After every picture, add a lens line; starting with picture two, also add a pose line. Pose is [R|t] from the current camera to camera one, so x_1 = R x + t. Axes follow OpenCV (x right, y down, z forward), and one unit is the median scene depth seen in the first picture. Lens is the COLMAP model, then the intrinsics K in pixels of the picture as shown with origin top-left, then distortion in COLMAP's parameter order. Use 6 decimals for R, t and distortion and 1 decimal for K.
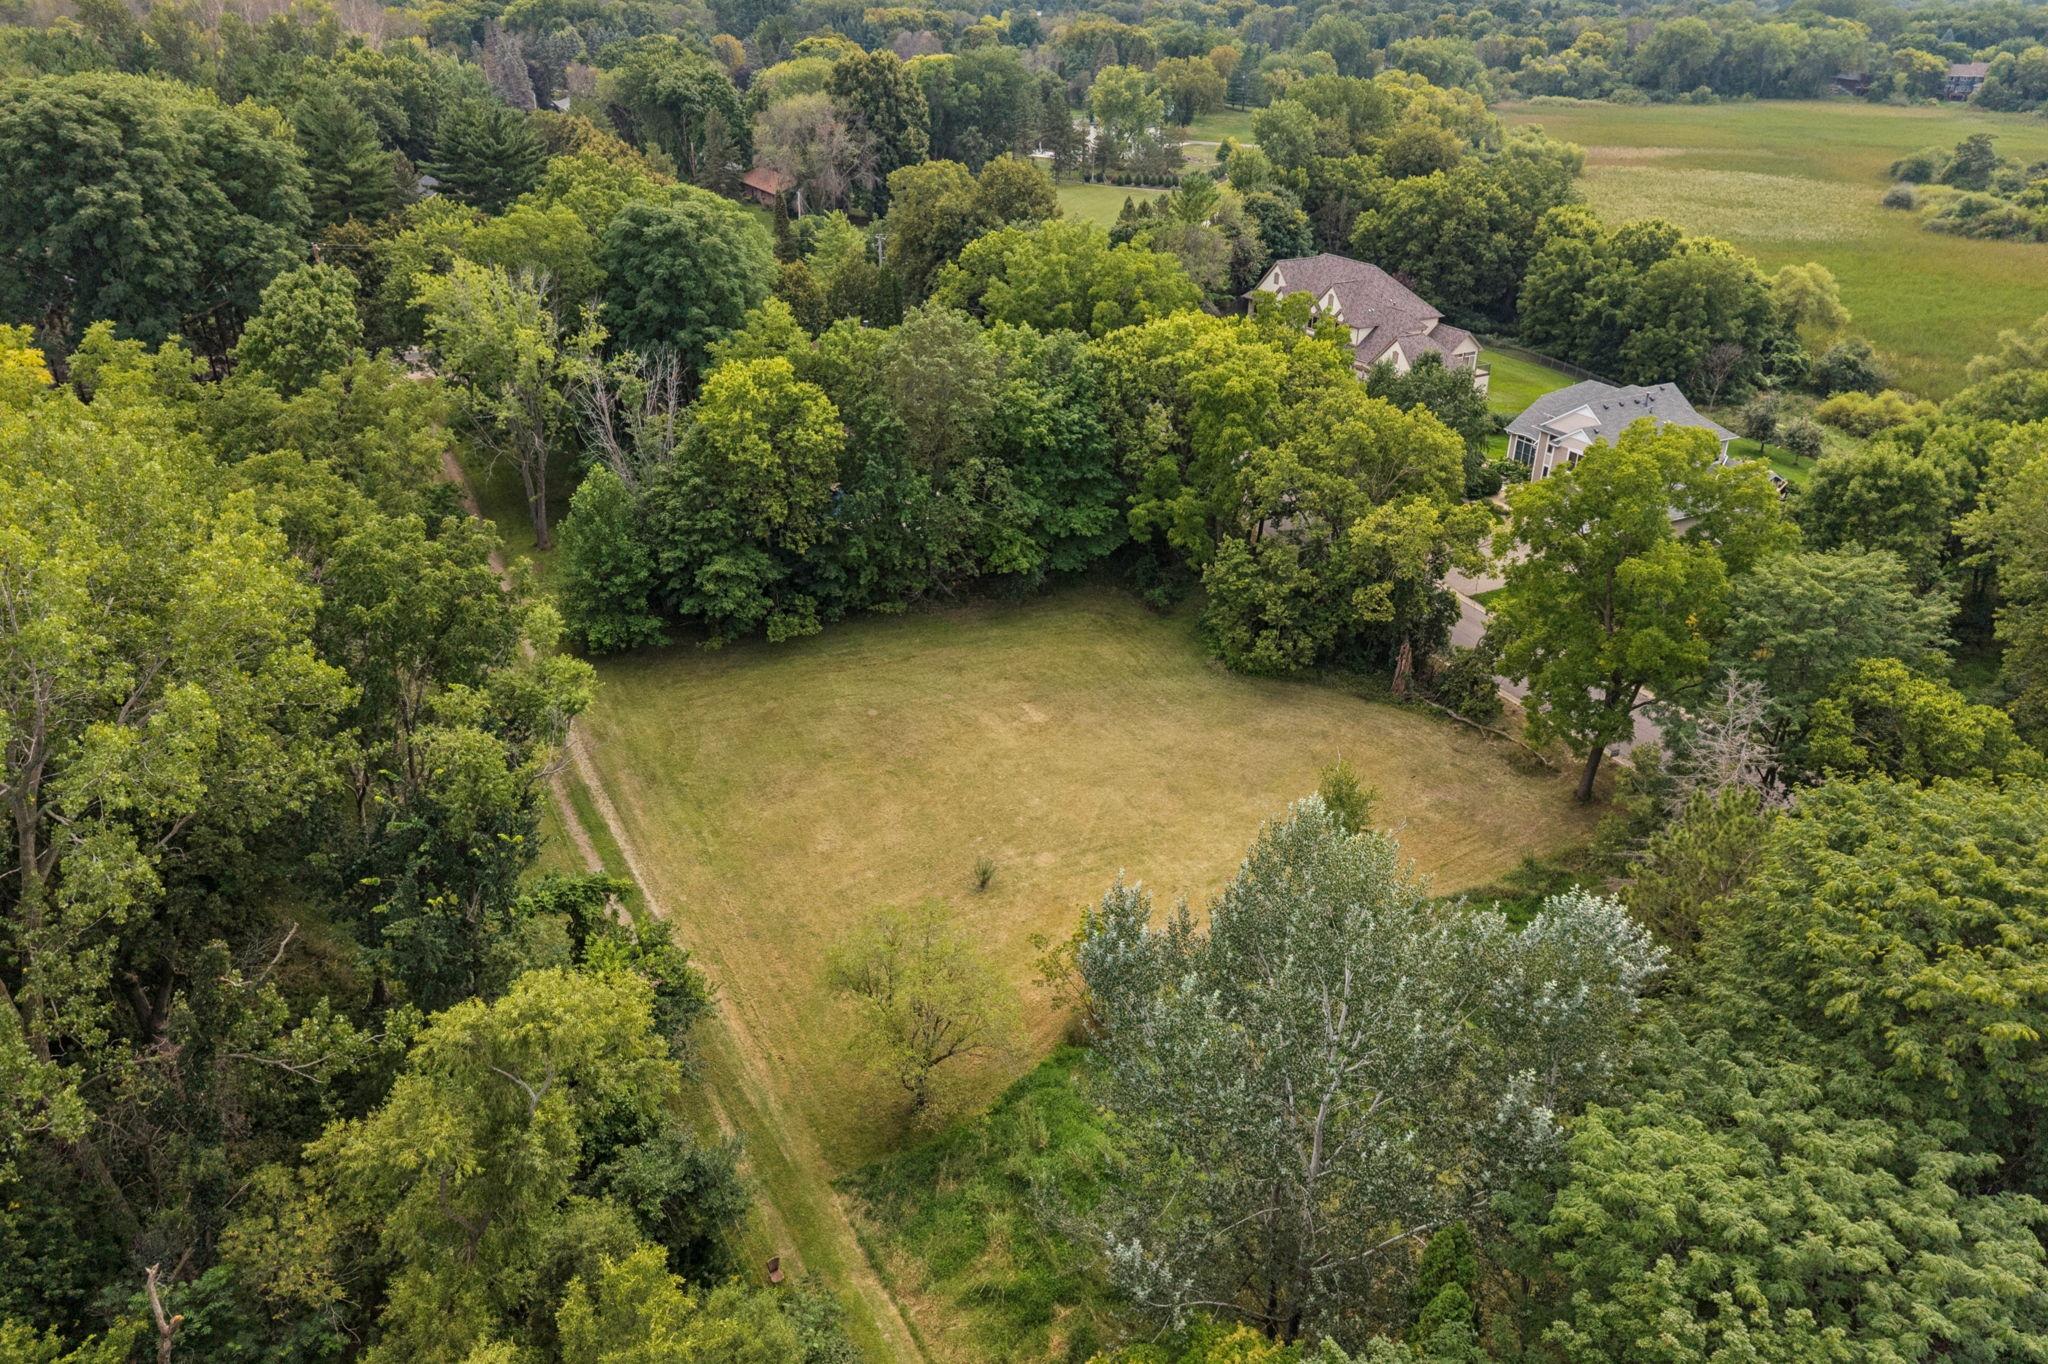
lens RADIAL K [[1382.4, 0, 1004.9], [0, 1382.4, 675.2], [0, 0, 1]] dist [-0.000212, -0.003563]
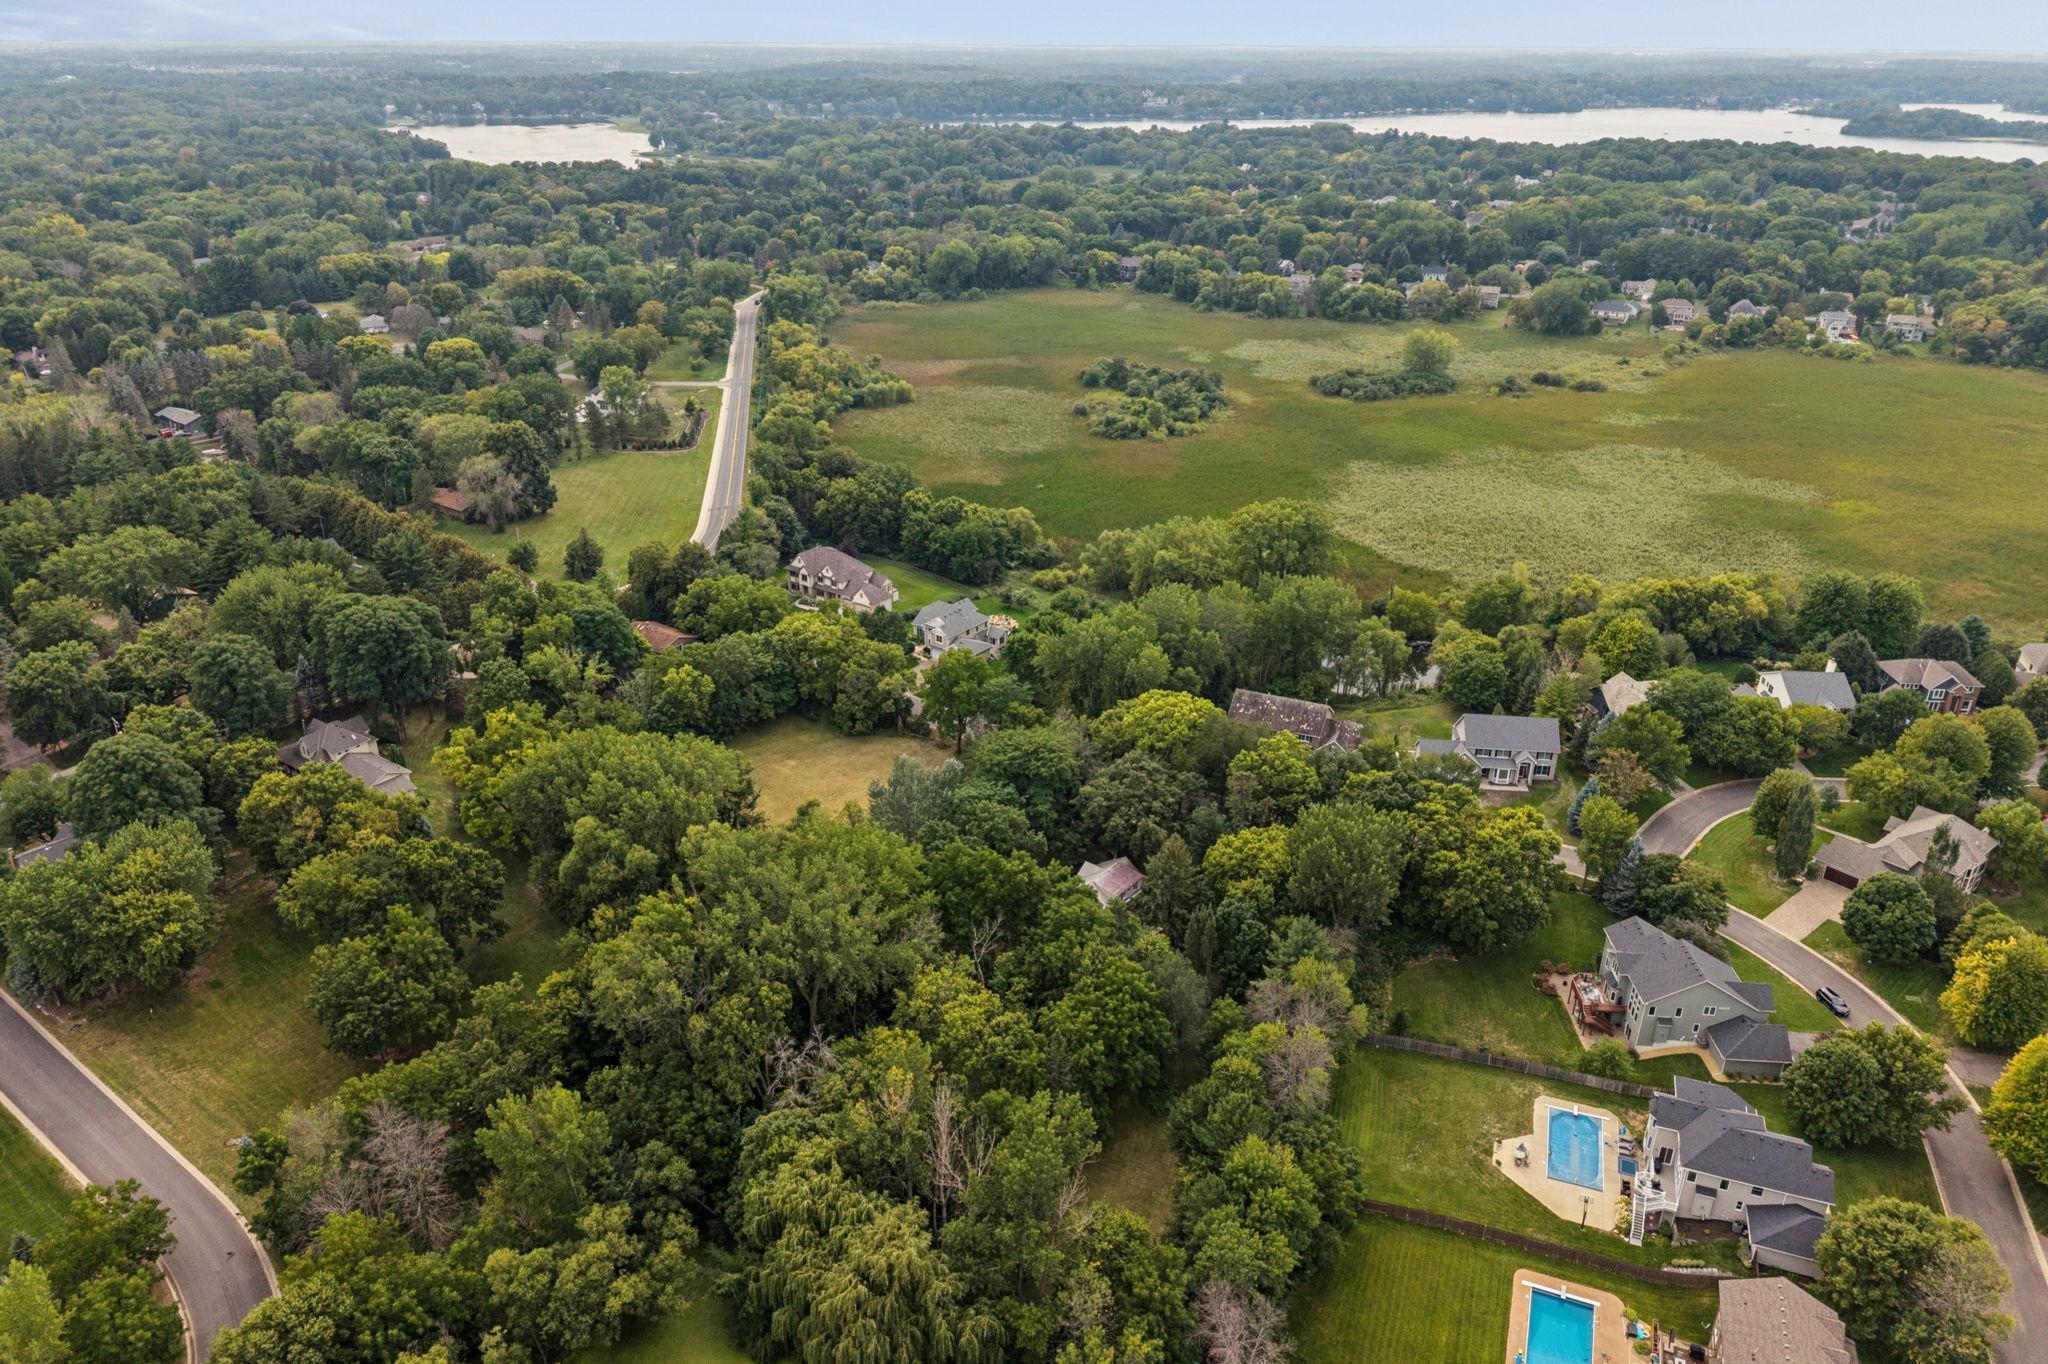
lens RADIAL K [[1391.8, 0, 1024.0], [0, 1391.8, 682.0], [0, 0, 1]] dist [0.027649, -0.033475]
pose [[0.896204, -0.179864, 0.405547, -0.616275], [0.196110, 0.980581, 0.001520, -0.042973], [-0.397945, 0.078169, 0.914073, -1.717446]]
